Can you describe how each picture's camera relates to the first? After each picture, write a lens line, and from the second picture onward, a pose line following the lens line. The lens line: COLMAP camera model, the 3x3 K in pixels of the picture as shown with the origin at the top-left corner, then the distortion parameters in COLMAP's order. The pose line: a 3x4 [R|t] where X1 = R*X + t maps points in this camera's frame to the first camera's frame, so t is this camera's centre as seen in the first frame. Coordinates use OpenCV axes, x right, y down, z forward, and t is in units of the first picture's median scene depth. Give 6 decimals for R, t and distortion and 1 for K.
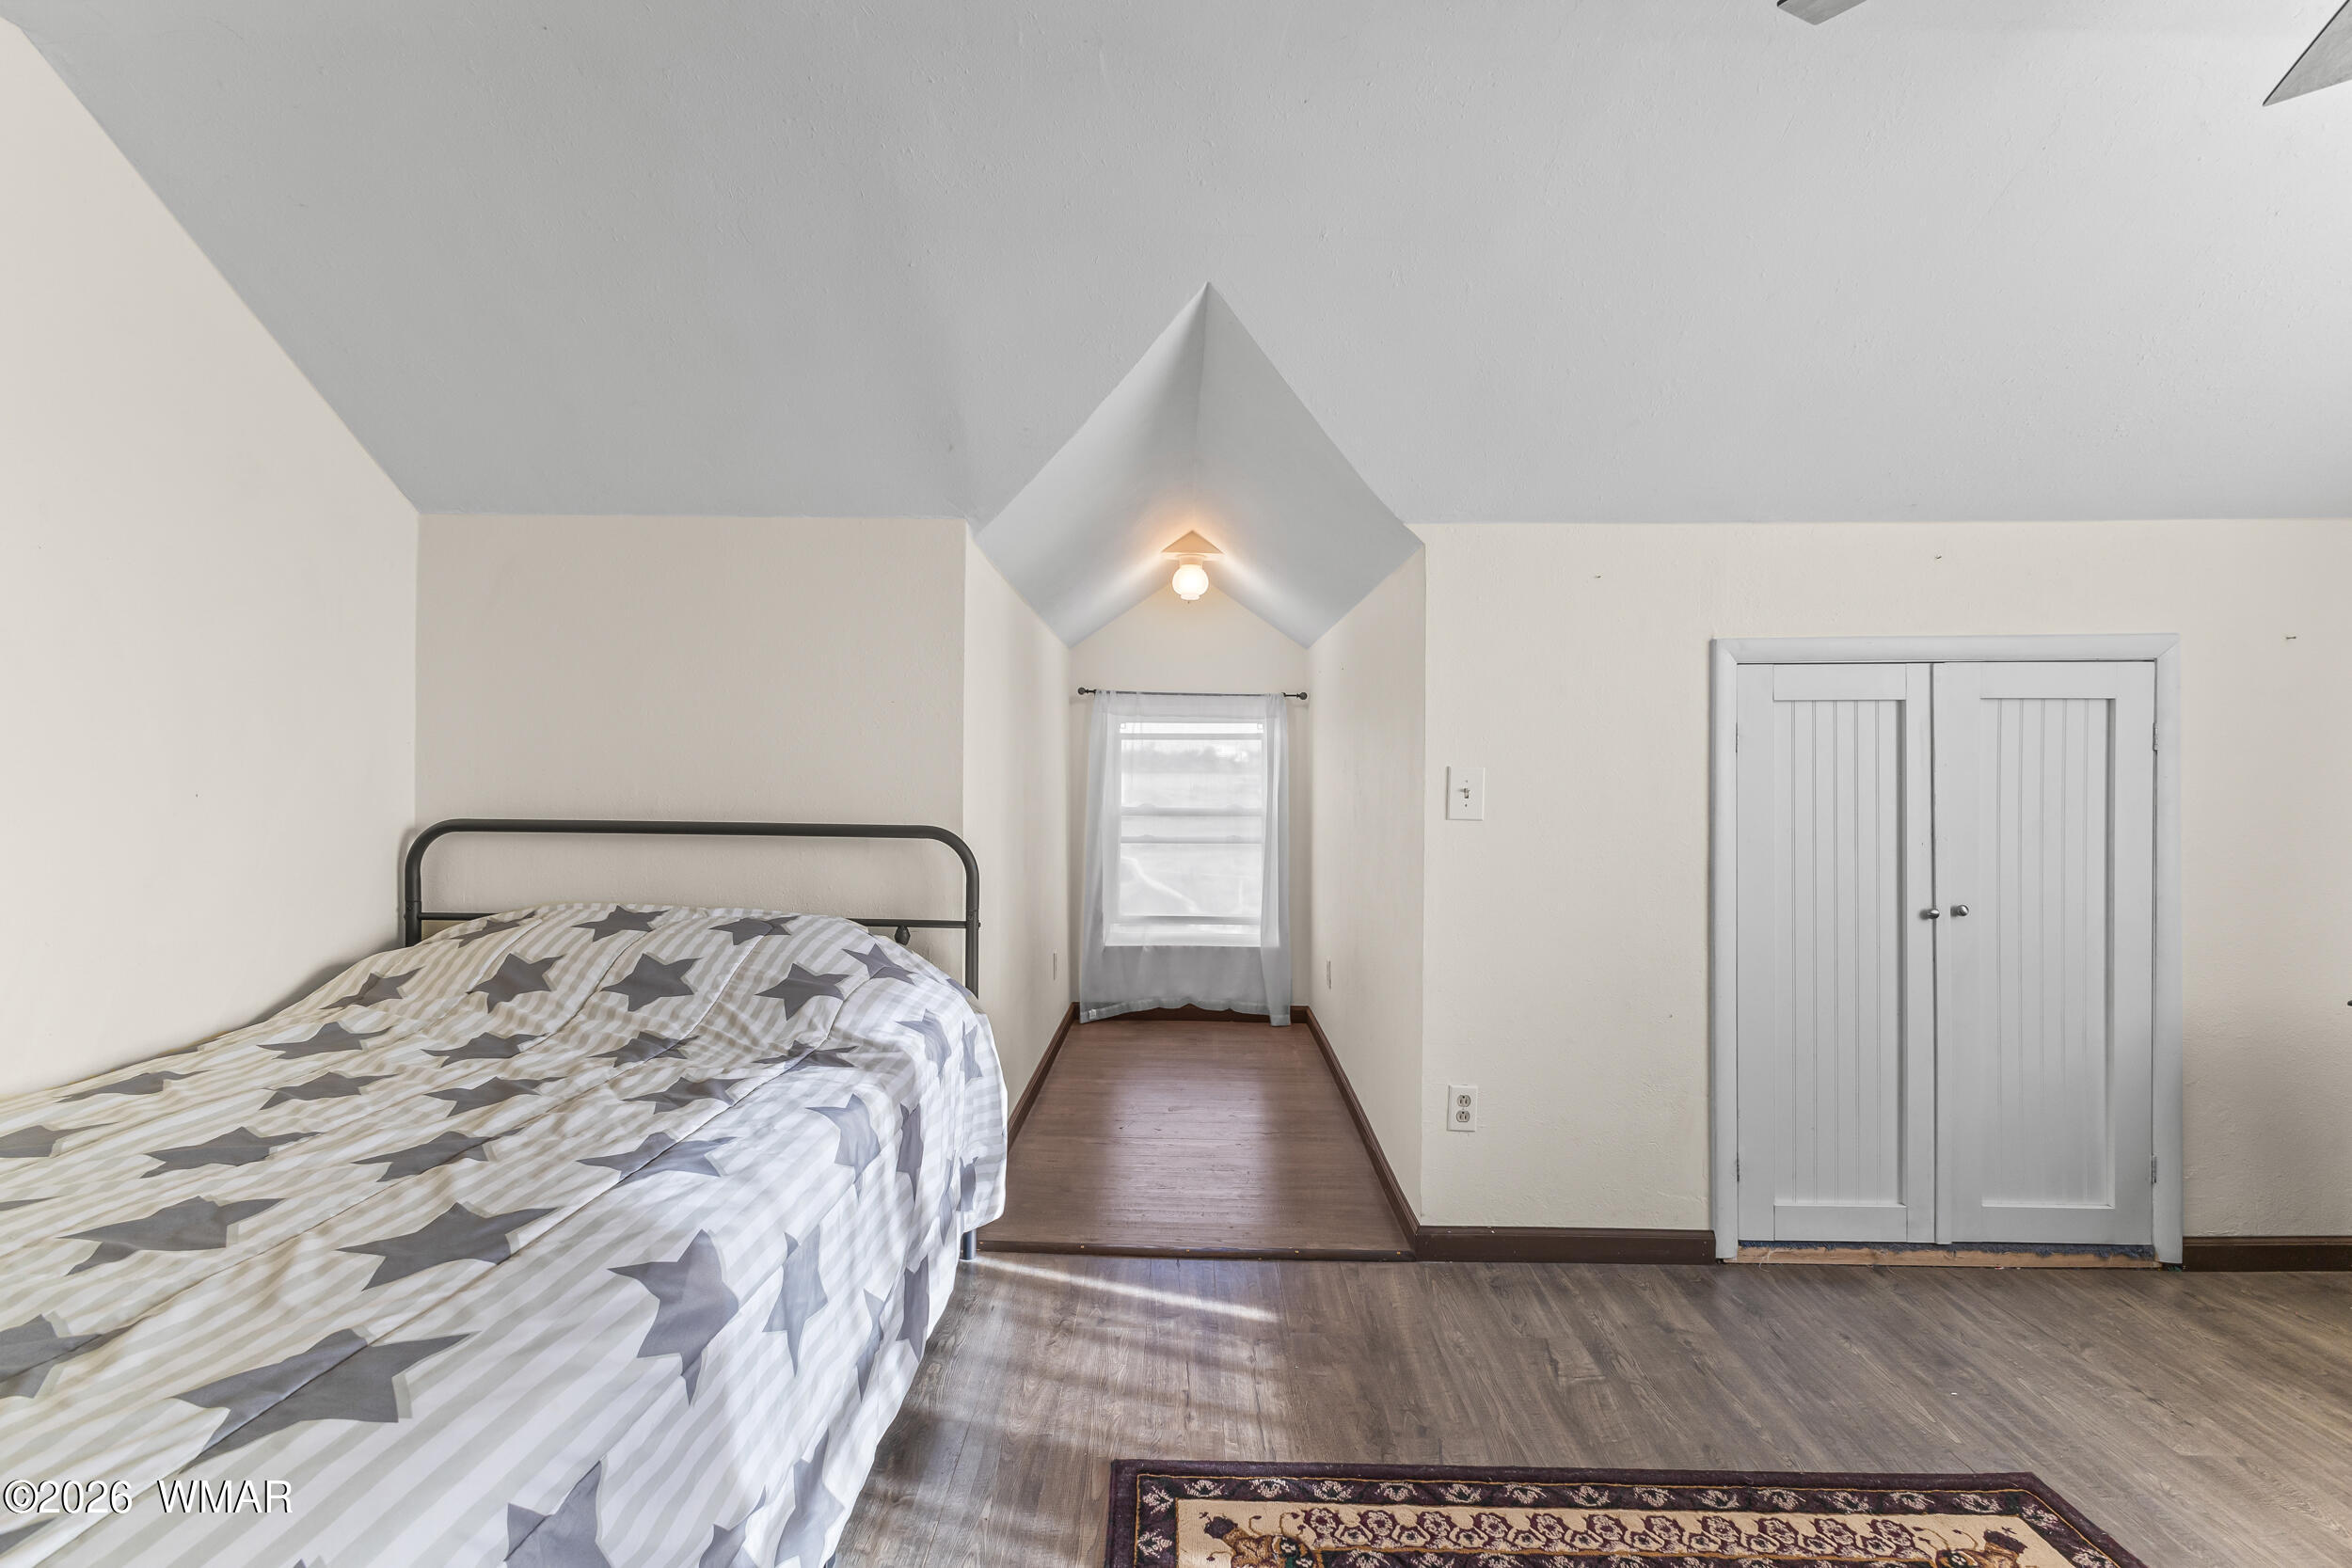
lens RADIAL K [[1009.6, 0, 1180.8], [0, 1009.6, 782.7], [0, 0, 1]] dist [0.012647, -0.004455]
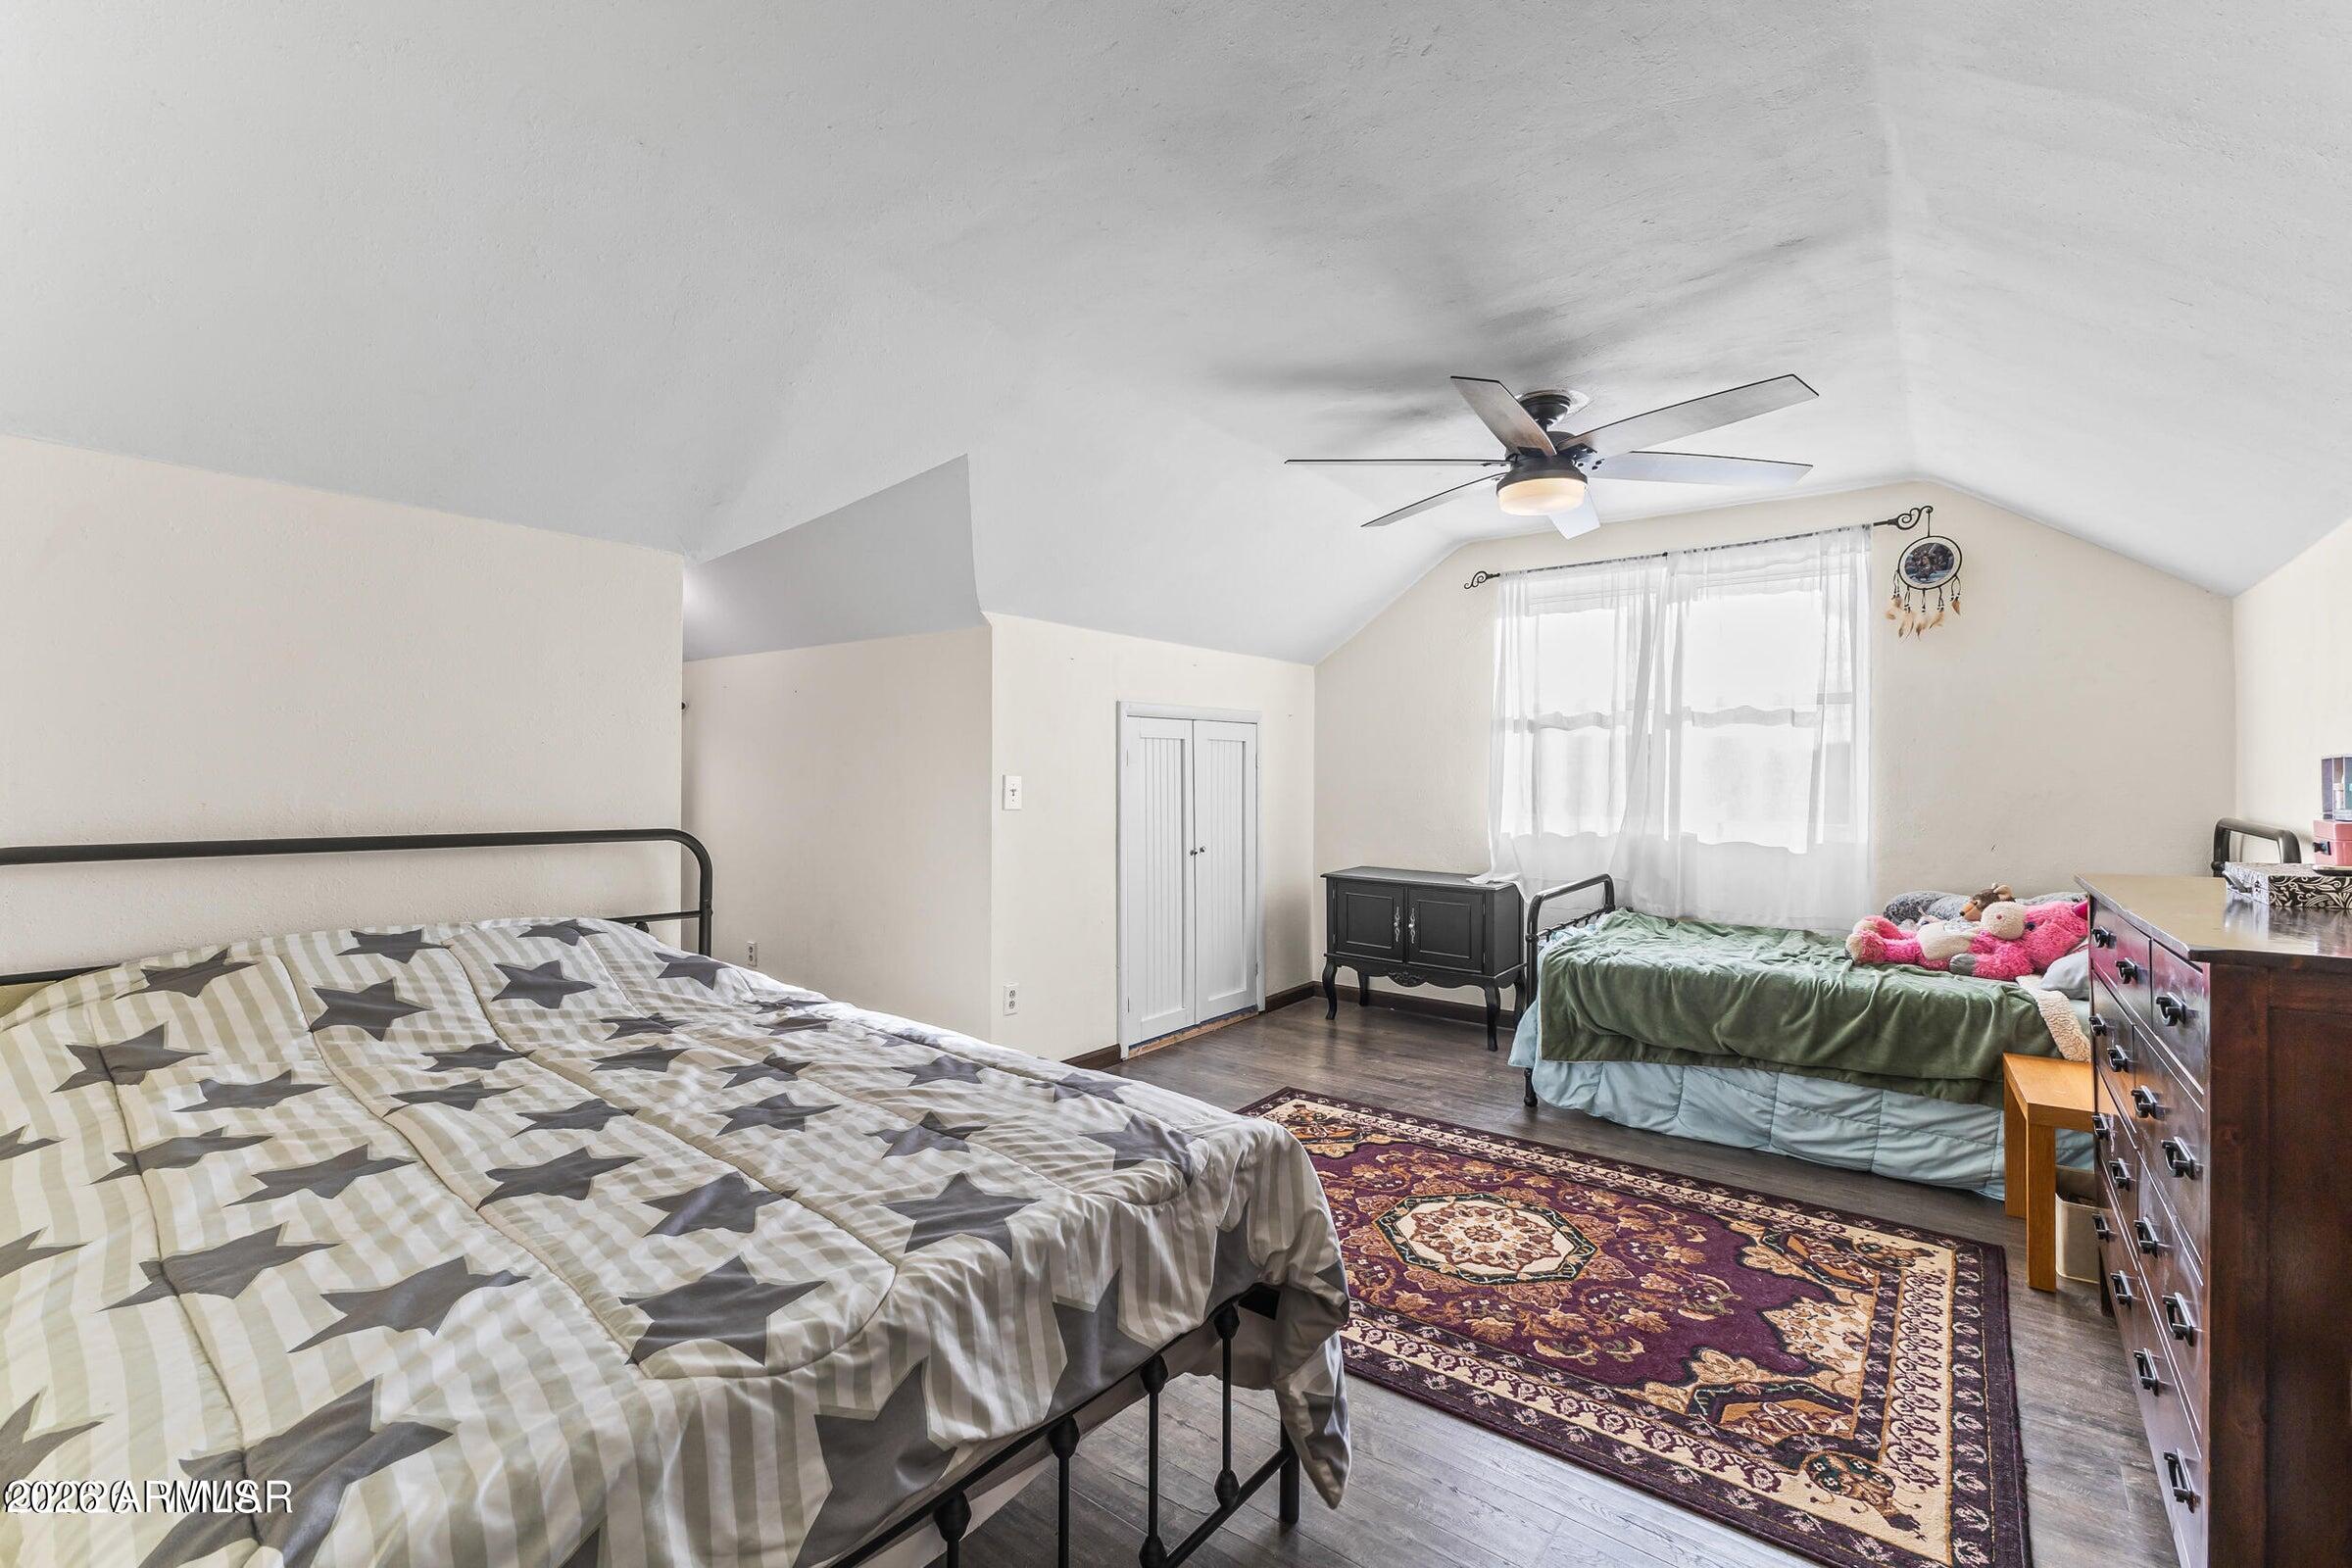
lens RADIAL K [[1009.7, 0, 1185.3], [0, 1009.7, 781.1], [0, 0, 1]] dist [0.012647, -0.004455]
pose [[0.601201, -0.007439, 0.799063, -0.782819], [0.010101, 0.999948, 0.001710, -0.006865], [-0.799034, 0.007043, 0.601245, -0.127820]]
